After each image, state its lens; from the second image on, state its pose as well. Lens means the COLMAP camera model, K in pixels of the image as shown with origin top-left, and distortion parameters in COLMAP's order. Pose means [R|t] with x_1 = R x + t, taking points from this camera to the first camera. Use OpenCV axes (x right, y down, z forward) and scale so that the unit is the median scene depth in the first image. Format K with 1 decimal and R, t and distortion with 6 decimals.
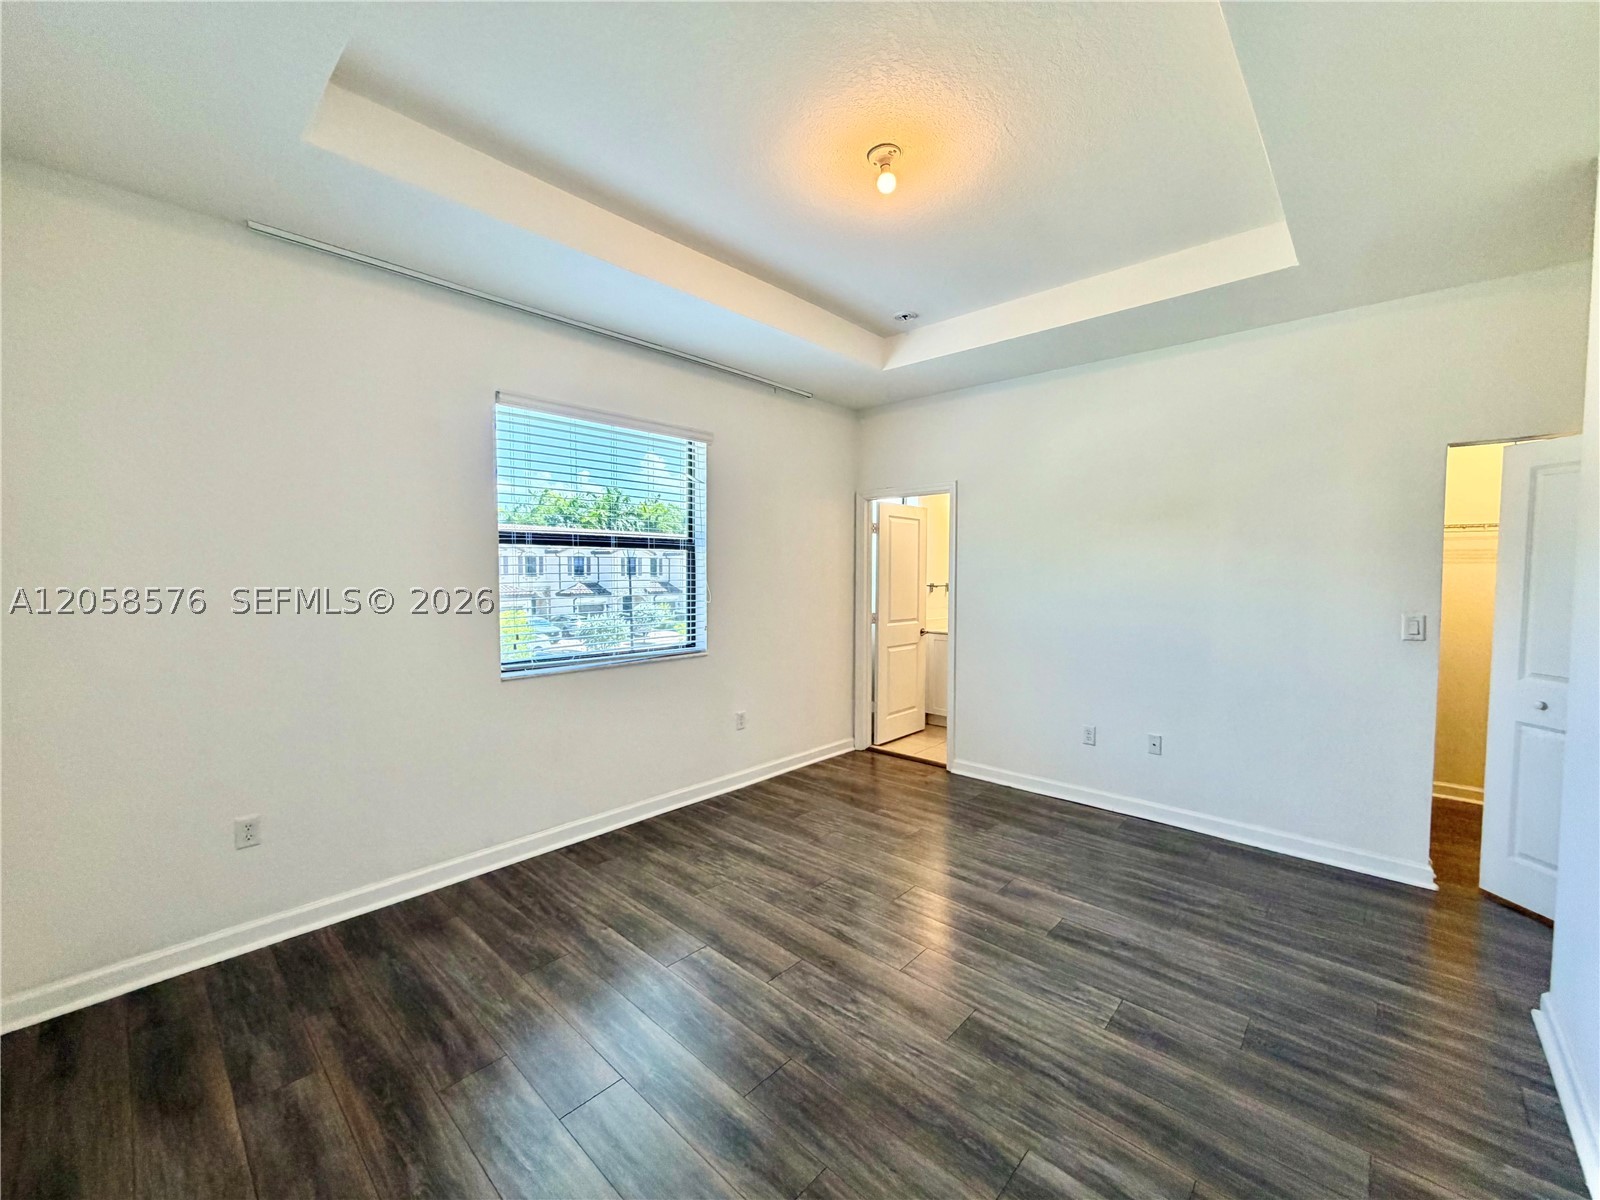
lens RADIAL K [[636.5, 0, 795.0], [0, 636.5, 606.9], [0, 0, 1]] dist [-0.000635, -0.000029]
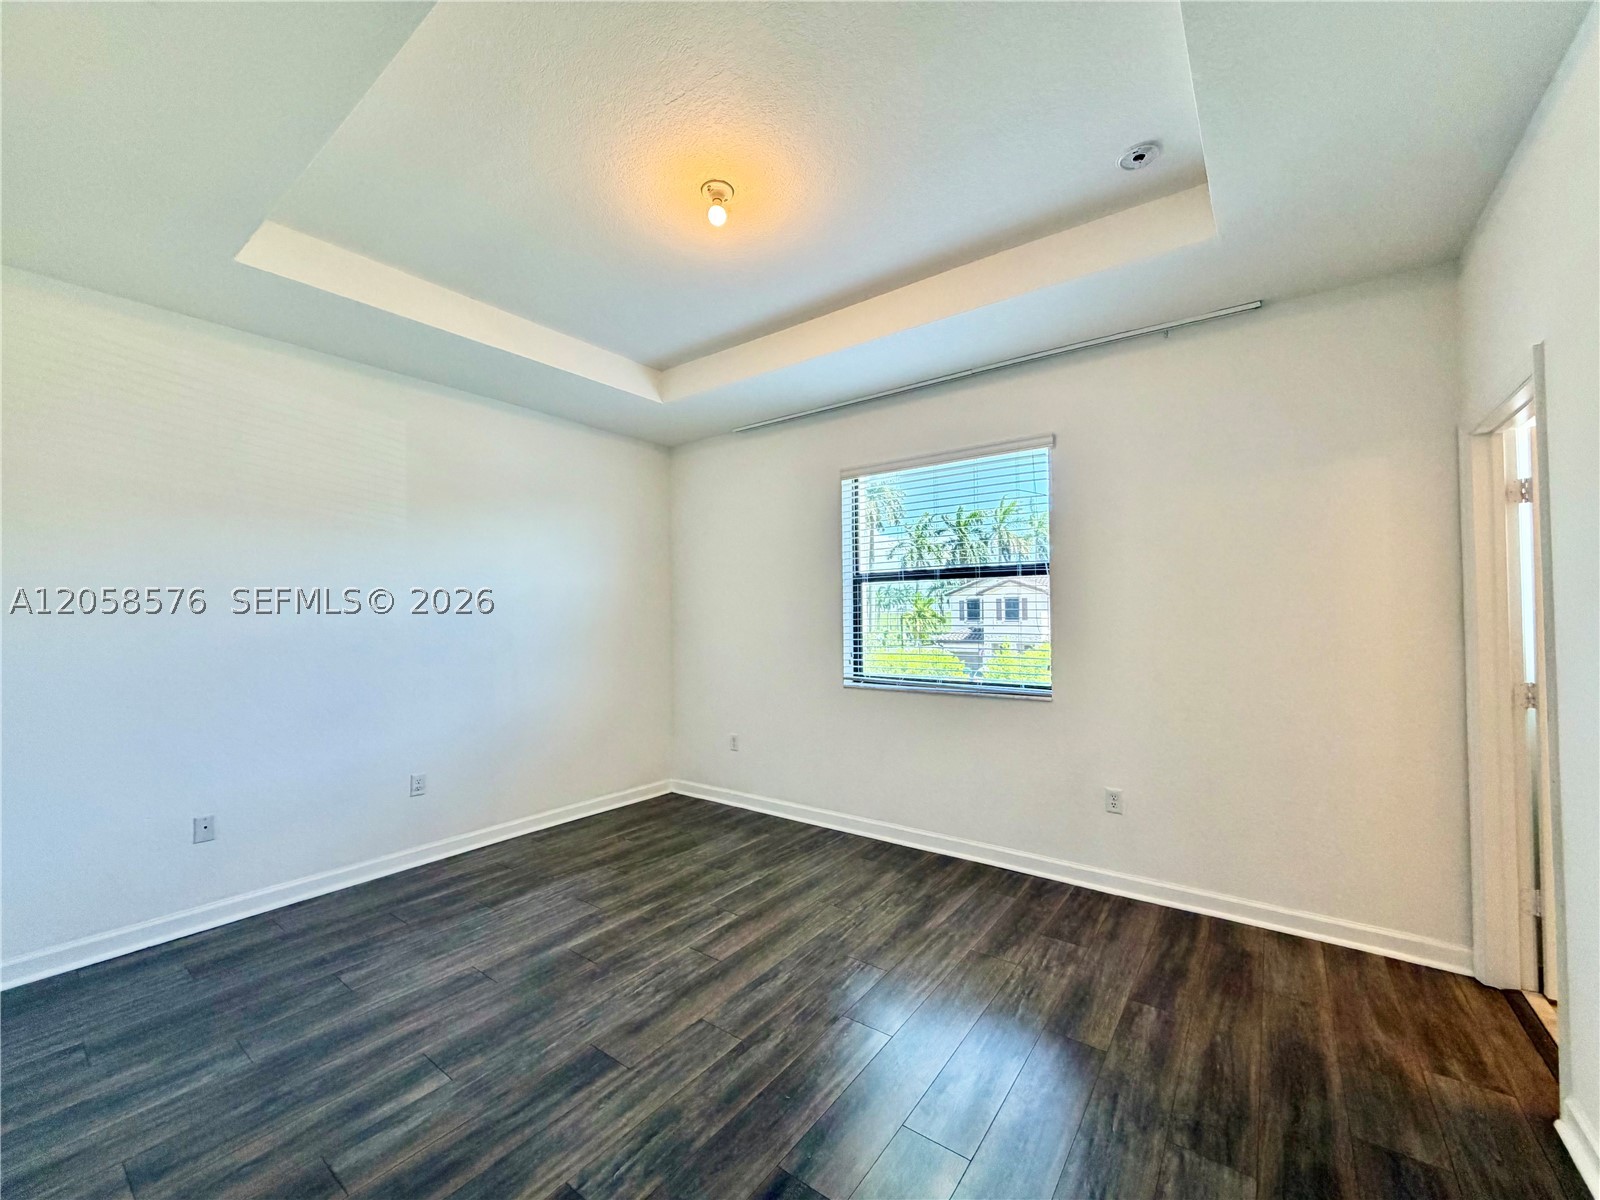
lens RADIAL K [[636.5, 0, 795.5], [0, 636.5, 603.1], [0, 0, 1]] dist [-0.000635, -0.000029]
pose [[0.109943, -0.024896, -0.993626, 0.836953], [-0.049382, 0.998315, -0.030478, -0.011078], [0.992710, 0.052418, 0.108529, 0.748158]]
